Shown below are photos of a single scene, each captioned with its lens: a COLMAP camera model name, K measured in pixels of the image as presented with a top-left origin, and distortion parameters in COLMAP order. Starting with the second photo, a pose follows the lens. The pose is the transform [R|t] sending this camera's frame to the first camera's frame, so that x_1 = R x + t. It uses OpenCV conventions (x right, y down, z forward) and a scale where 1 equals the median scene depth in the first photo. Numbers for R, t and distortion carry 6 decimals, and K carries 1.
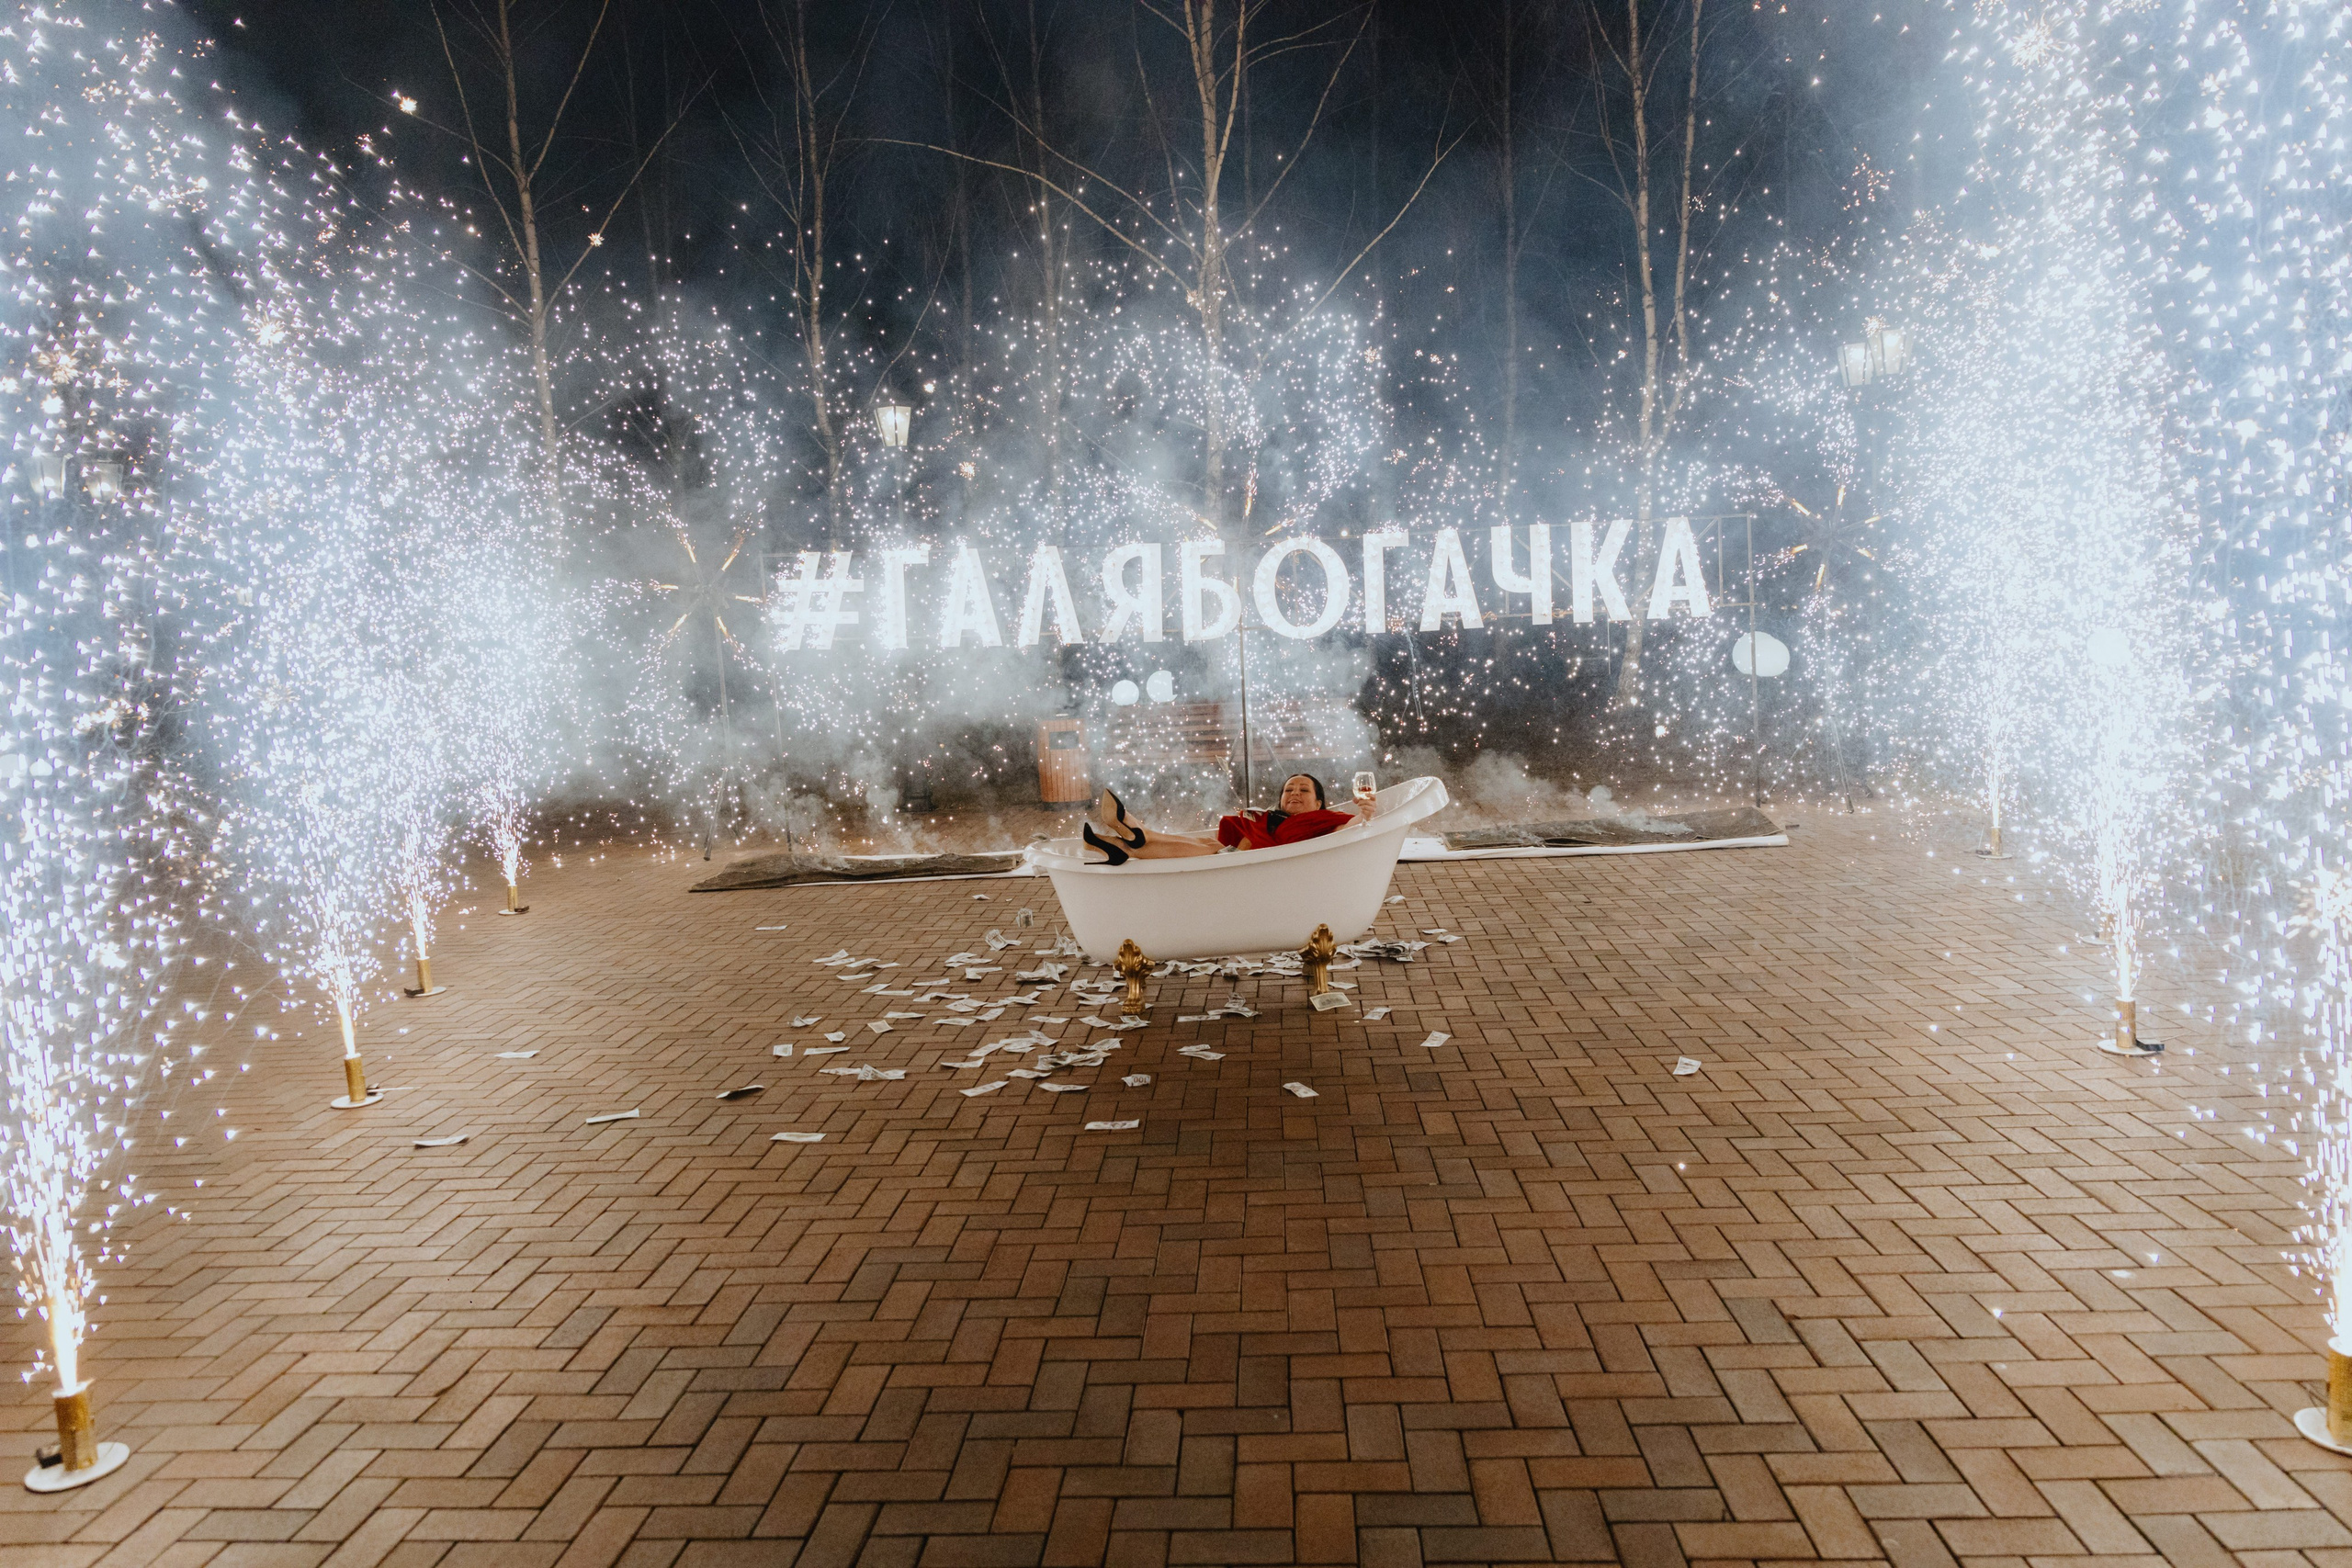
lens RADIAL K [[1578.2, 0, 1182.2], [0, 1578.2, 777.7], [0, 0, 1]] dist [-0.001542, -0.000151]
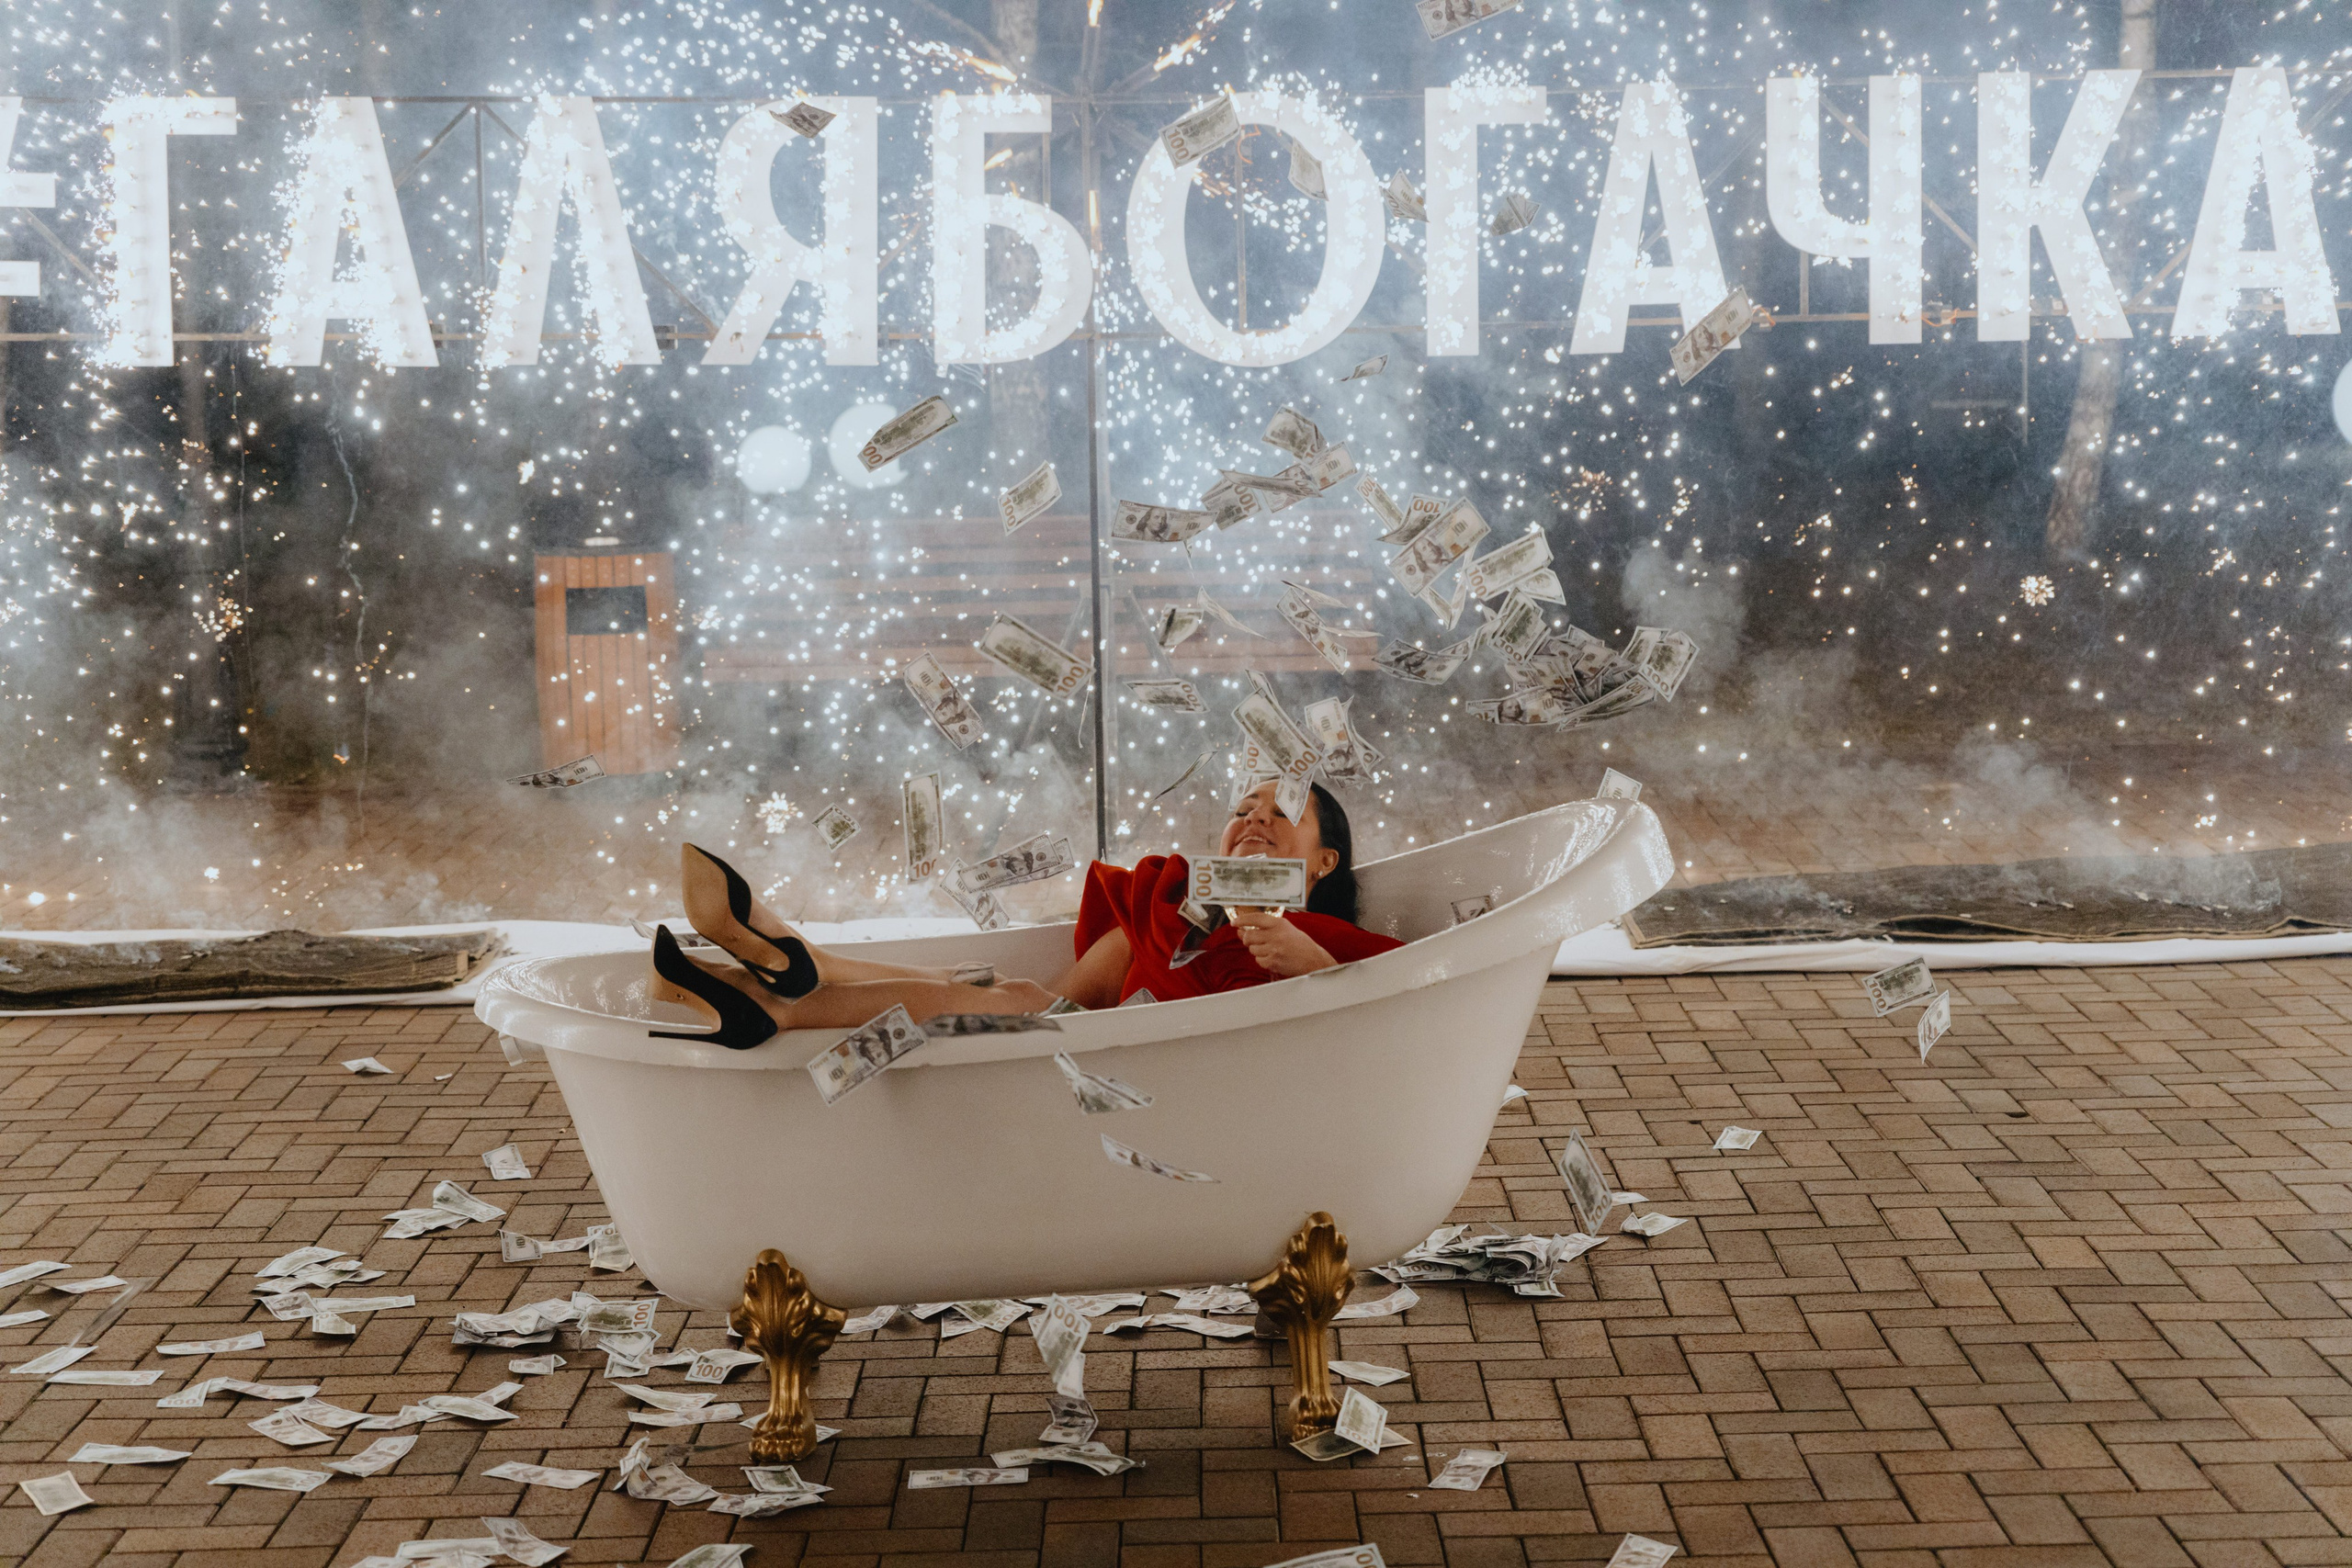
lens RADIAL K [[3981.4, 0, 1178.2], [0, 3981.4, 786.4], [0, 0, 1]] dist [0.010318, -0.034373]
pose [[0.997661, 0.015939, 0.066467, -0.005618], [-0.018153, 0.999296, 0.032841, -0.044215], [-0.065897, -0.033971, 0.997248, 0.145855]]
